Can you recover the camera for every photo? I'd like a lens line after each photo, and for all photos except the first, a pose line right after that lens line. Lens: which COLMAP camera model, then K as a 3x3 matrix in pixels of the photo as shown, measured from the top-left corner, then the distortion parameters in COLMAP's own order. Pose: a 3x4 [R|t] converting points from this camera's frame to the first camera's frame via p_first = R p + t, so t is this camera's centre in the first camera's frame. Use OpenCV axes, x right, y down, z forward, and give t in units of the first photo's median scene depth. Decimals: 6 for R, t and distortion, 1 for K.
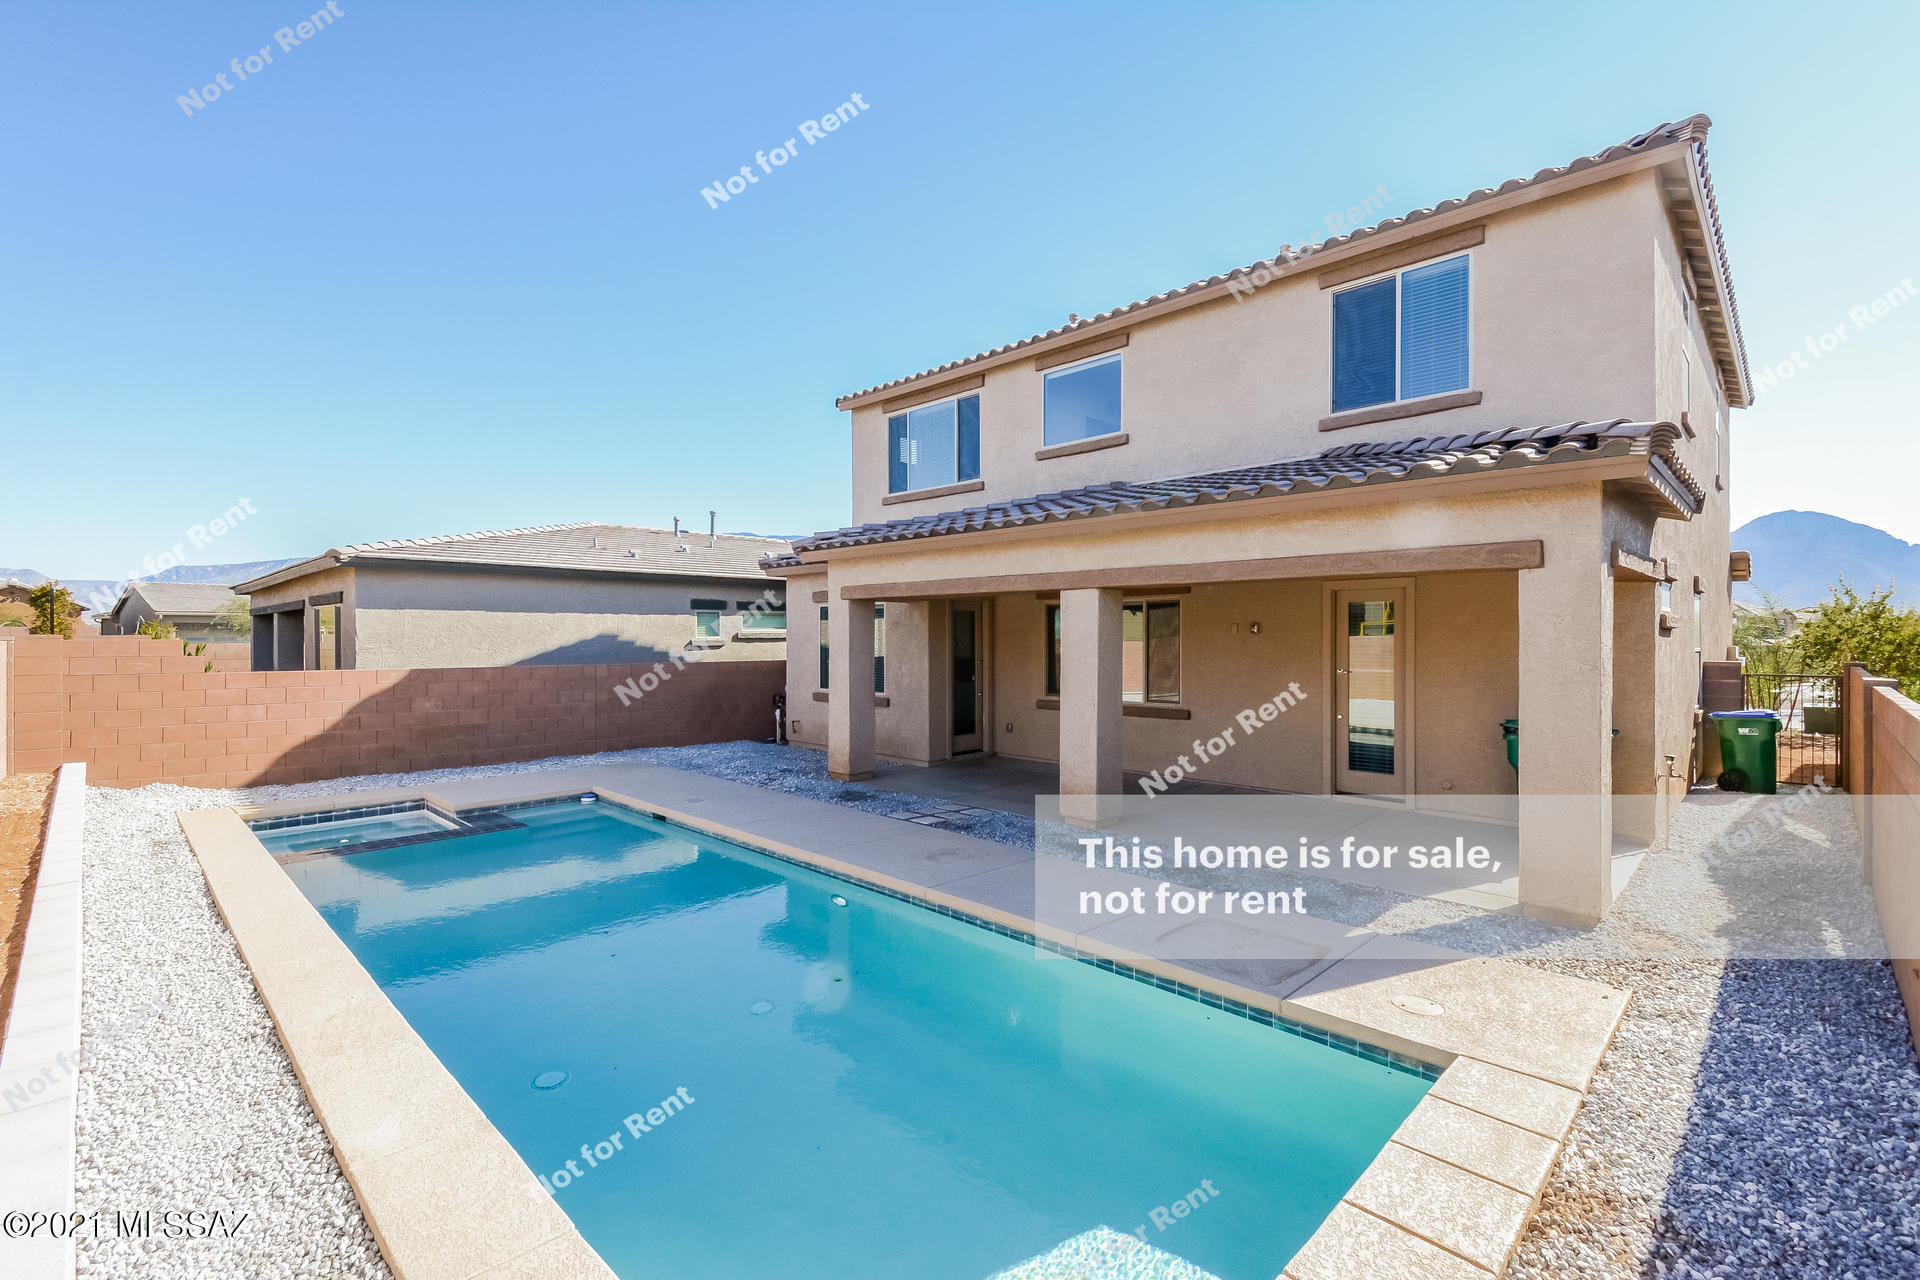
lens RADIAL K [[849.4, 0, 960.0], [0, 849.4, 640.0], [0, 0, 1]] dist [-0.001868, -0.000998]
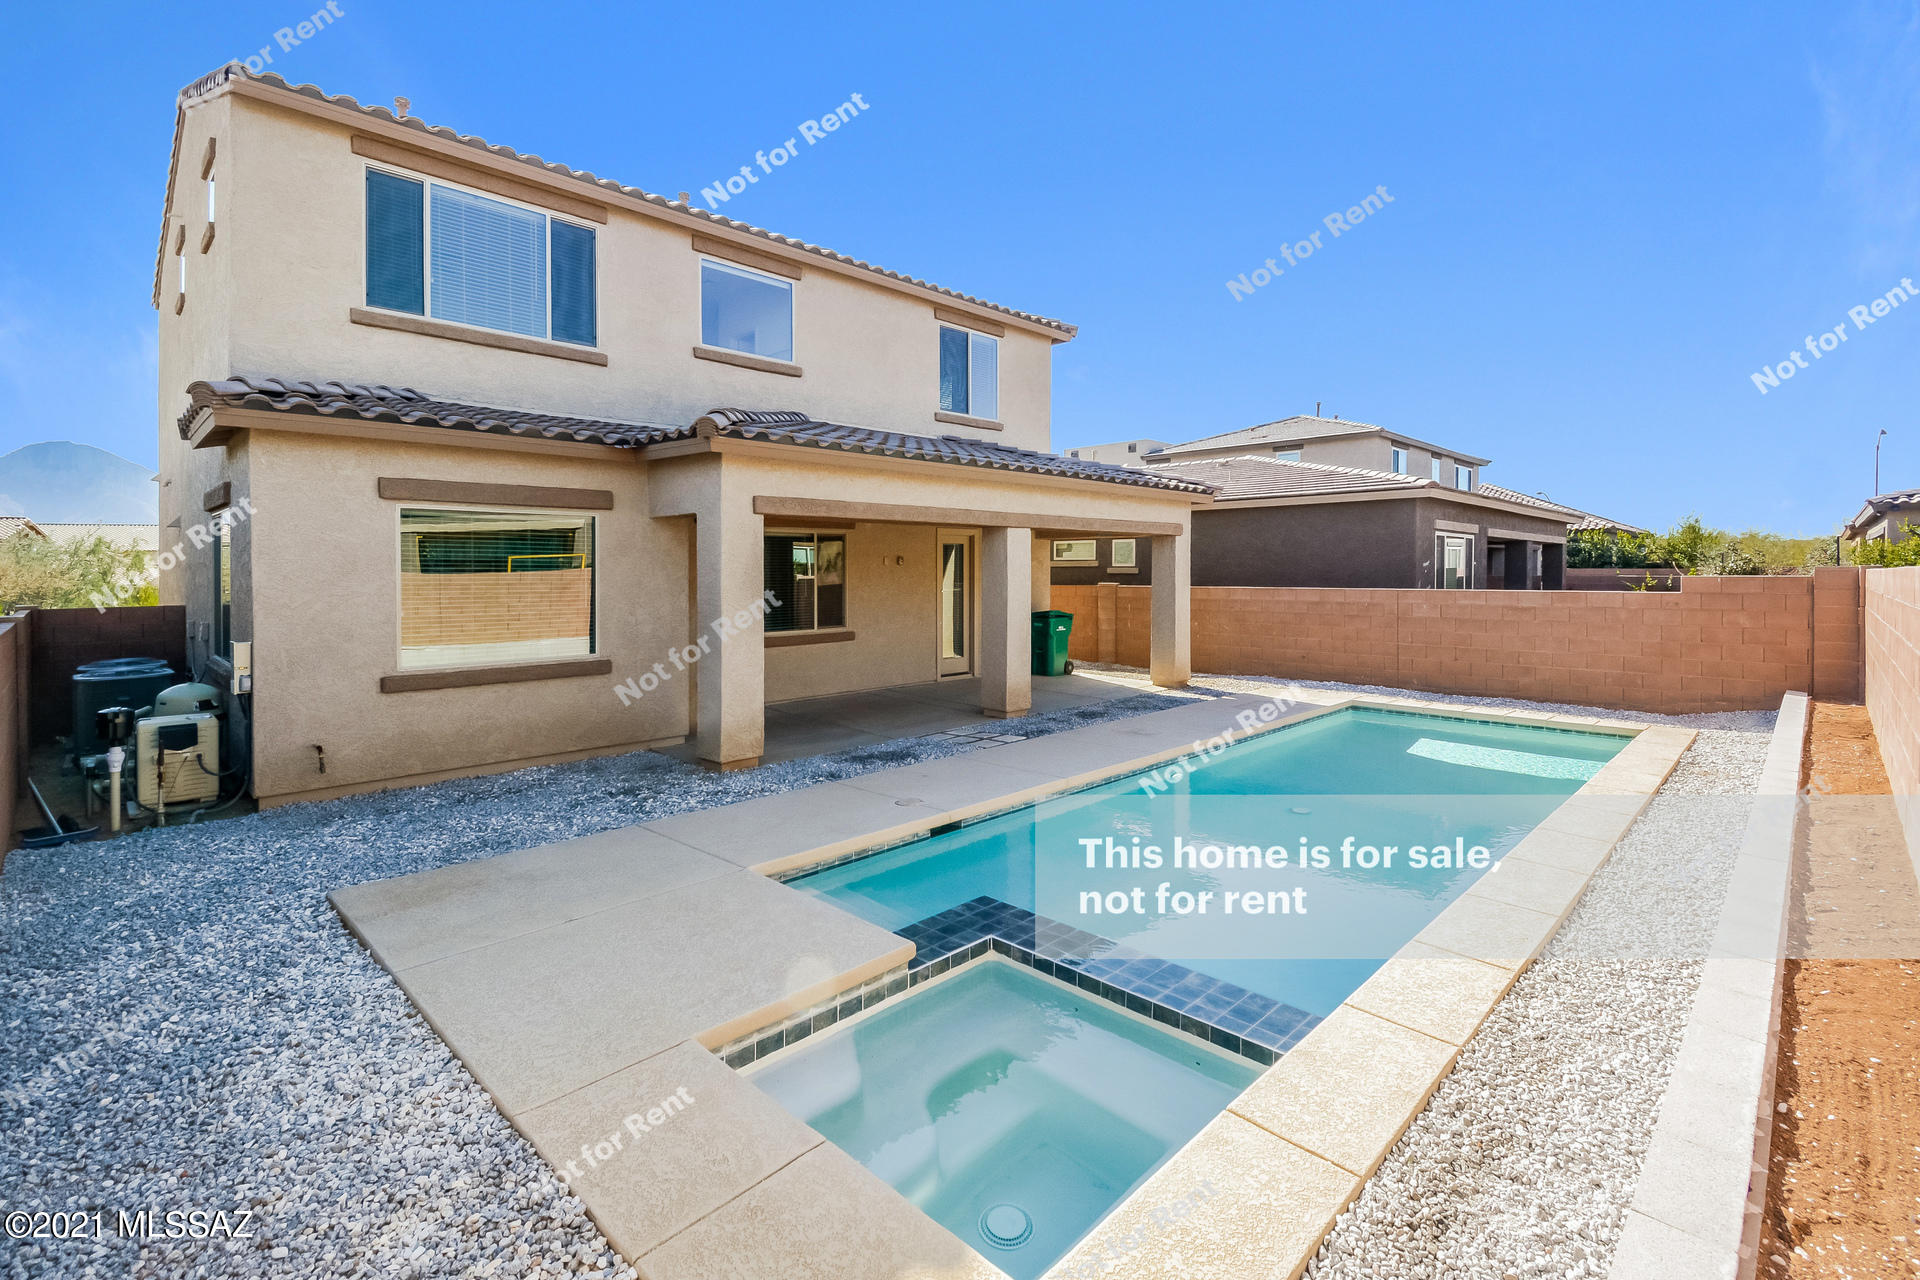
lens RADIAL K [[834.8, 0, 959.5], [0, 834.8, 569.2], [0, 0, 1]] dist [-0.001351, -0.000288]
pose [[-0.000867, -0.004061, 0.999991, -0.825432], [0.006696, 0.999969, 0.004067, -0.003961], [-0.999977, 0.006699, -0.000840, 0.833213]]
